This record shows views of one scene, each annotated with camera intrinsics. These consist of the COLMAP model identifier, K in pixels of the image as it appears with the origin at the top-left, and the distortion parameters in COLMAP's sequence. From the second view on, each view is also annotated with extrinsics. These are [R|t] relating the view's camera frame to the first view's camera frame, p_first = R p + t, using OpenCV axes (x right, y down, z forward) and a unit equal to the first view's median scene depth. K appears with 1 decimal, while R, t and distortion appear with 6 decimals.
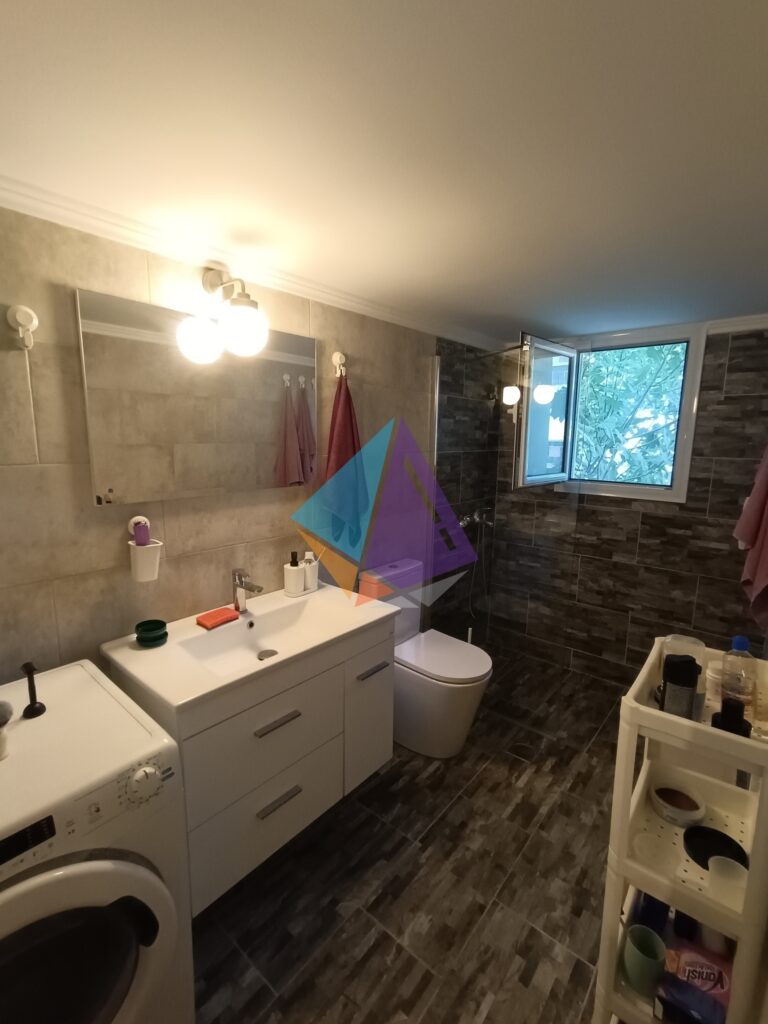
lens RADIAL K [[465.5, 0, 386.0], [0, 465.5, 512.2], [0, 0, 1]] dist [-0.003884, 0.000530]
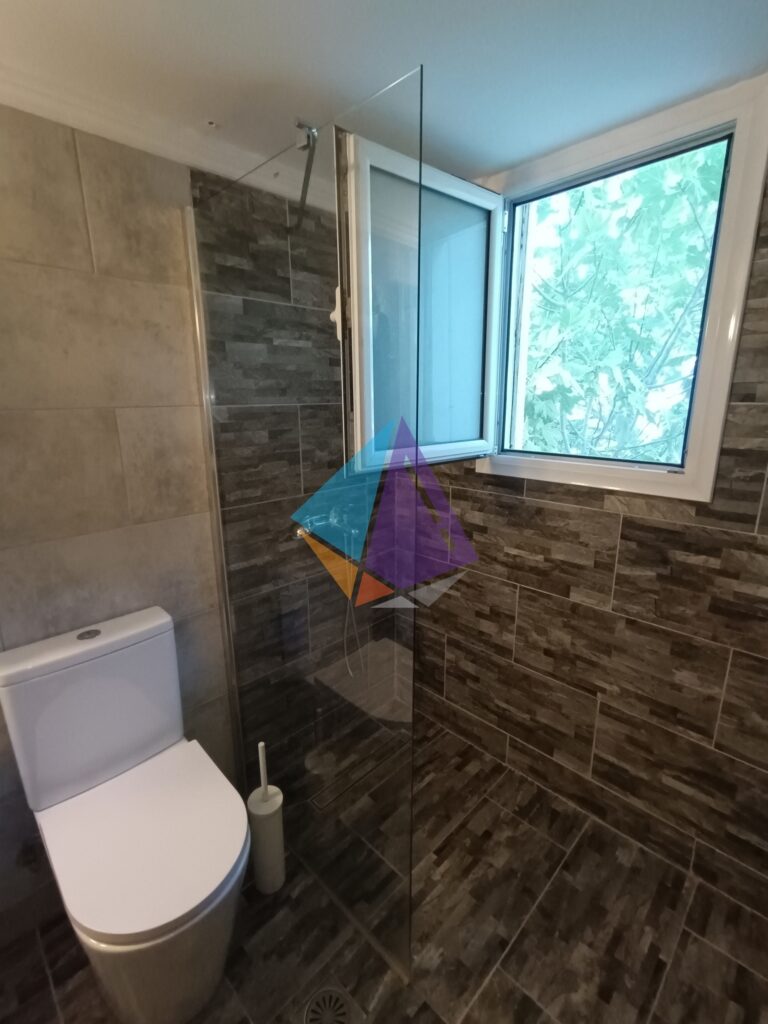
lens RADIAL K [[465.5, 0, 381.9], [0, 465.5, 511.5], [0, 0, 1]] dist [-0.003884, 0.000530]
pose [[0.995793, -0.001863, -0.091616, 0.321531], [0.009086, 0.996873, 0.078494, -0.045969], [0.091184, -0.078996, 0.992696, 0.450899]]
